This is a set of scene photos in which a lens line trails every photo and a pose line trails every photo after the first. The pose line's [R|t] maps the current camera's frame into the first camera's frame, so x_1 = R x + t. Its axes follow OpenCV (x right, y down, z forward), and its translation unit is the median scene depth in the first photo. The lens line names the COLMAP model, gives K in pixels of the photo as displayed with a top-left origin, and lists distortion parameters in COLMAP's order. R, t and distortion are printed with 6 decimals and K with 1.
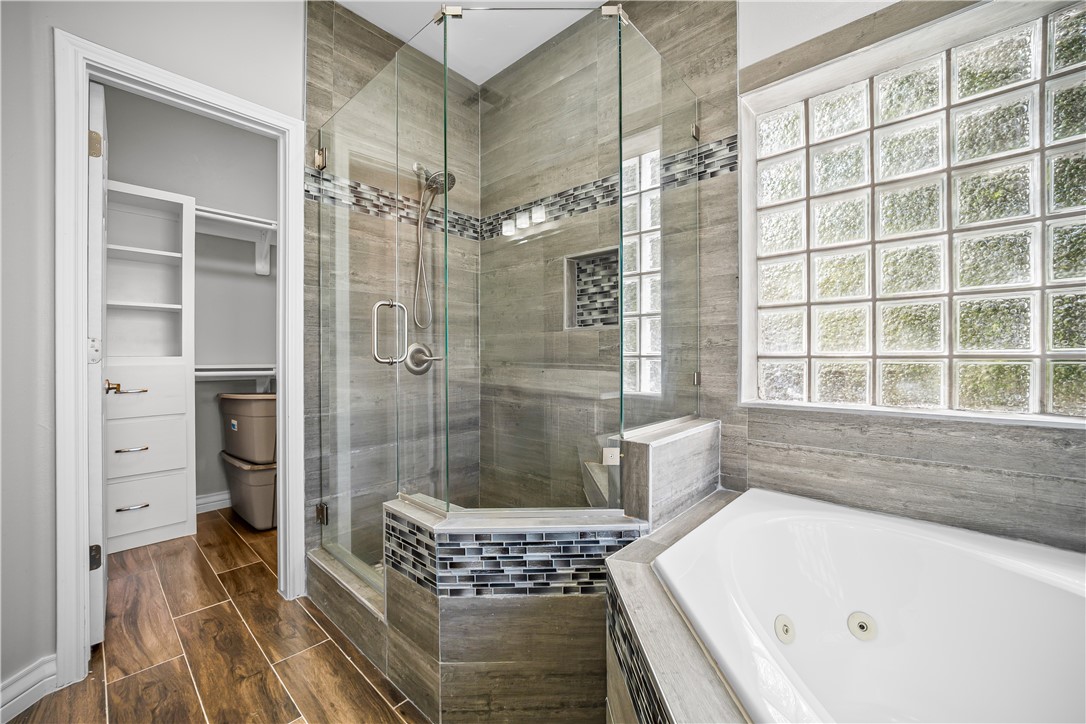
lens RADIAL K [[434.8, 0, 548.1], [0, 434.8, 356.8], [0, 0, 1]] dist [-0.018926, 0.000110]
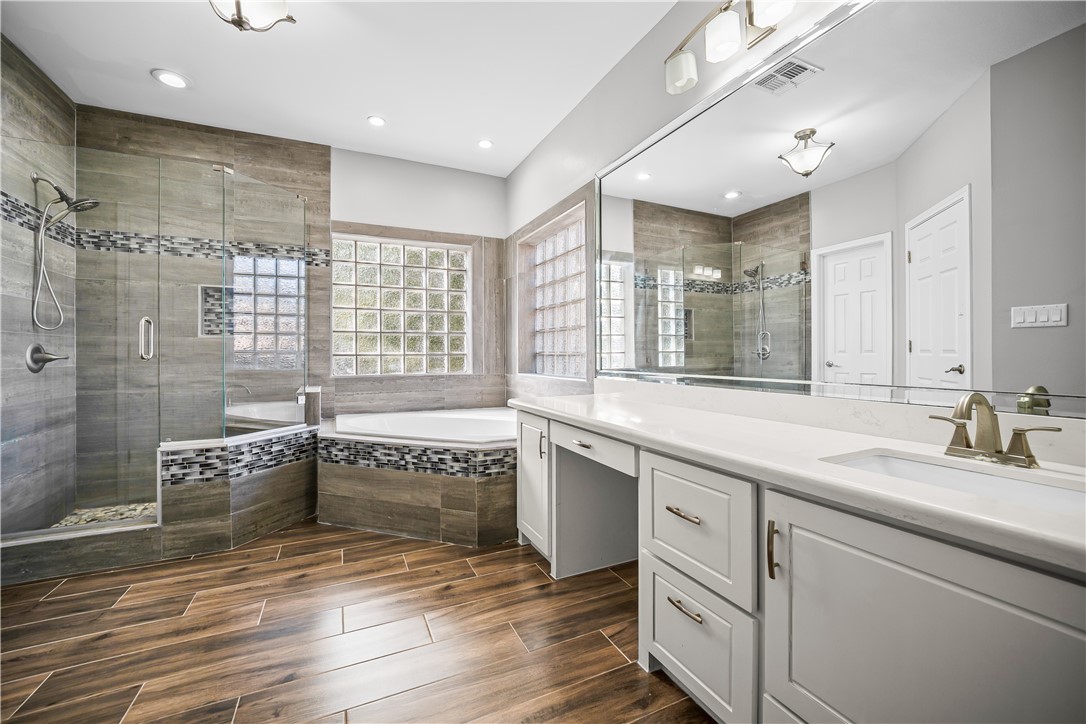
lens RADIAL K [[430.2, 0, 536.9], [0, 430.2, 351.9], [0, 0, 1]] dist [-0.019902, 0.000360]
pose [[0.388689, 0.005798, 0.921351, -1.133181], [0.005565, 0.999947, -0.008640, 0.008523], [-0.921352, 0.008486, 0.388636, -0.772383]]
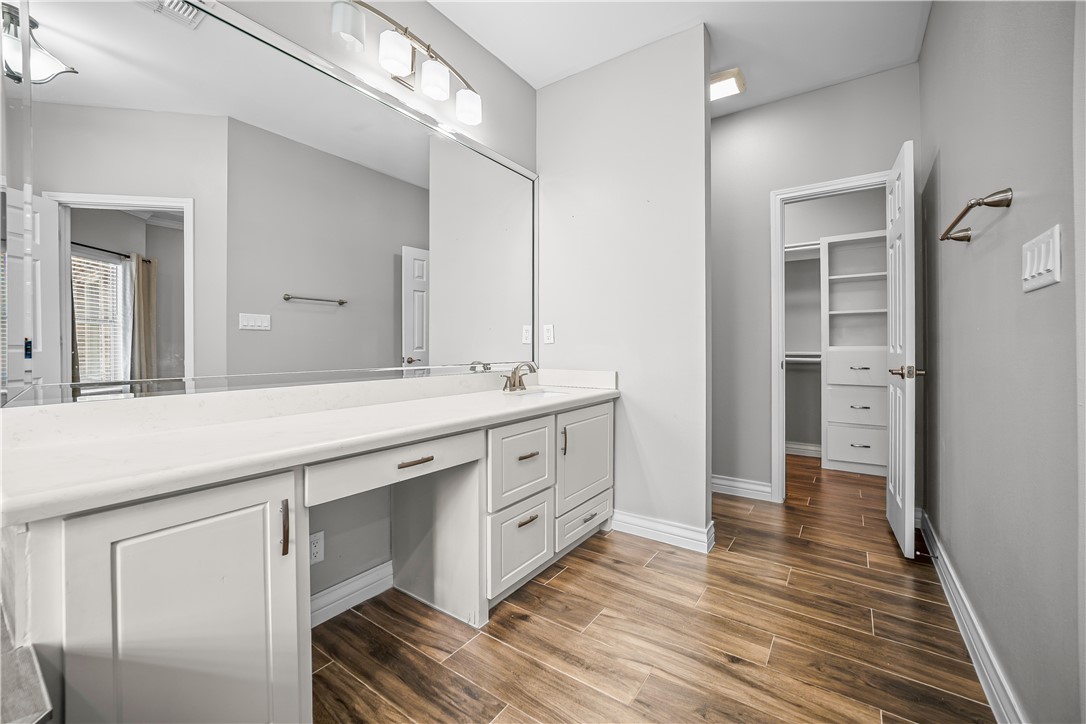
lens RADIAL K [[435.1, 0, 540.6], [0, 435.1, 358.9], [0, 0, 1]] dist [-0.023062, 0.005246]
pose [[-0.993604, 0.010297, -0.112448, -0.244318], [0.007210, 0.999587, 0.027820, 0.011854], [0.112688, 0.026831, -0.993268, 0.384769]]
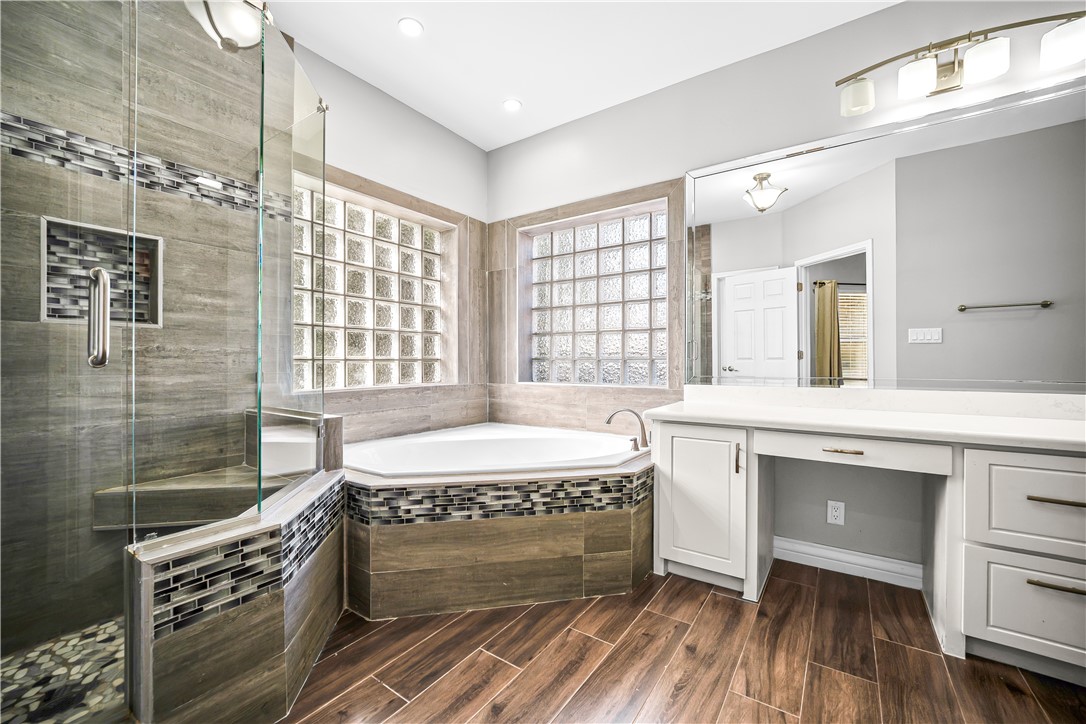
lens RADIAL K [[435.1, 0, 540.6], [0, 435.1, 358.9], [0, 0, 1]] dist [-0.023062, 0.005246]
pose [[-0.122272, 0.008229, 0.992462, -1.046396], [0.003455, 0.999963, -0.007865, 0.012640], [-0.992491, 0.002468, -0.122296, 0.394385]]
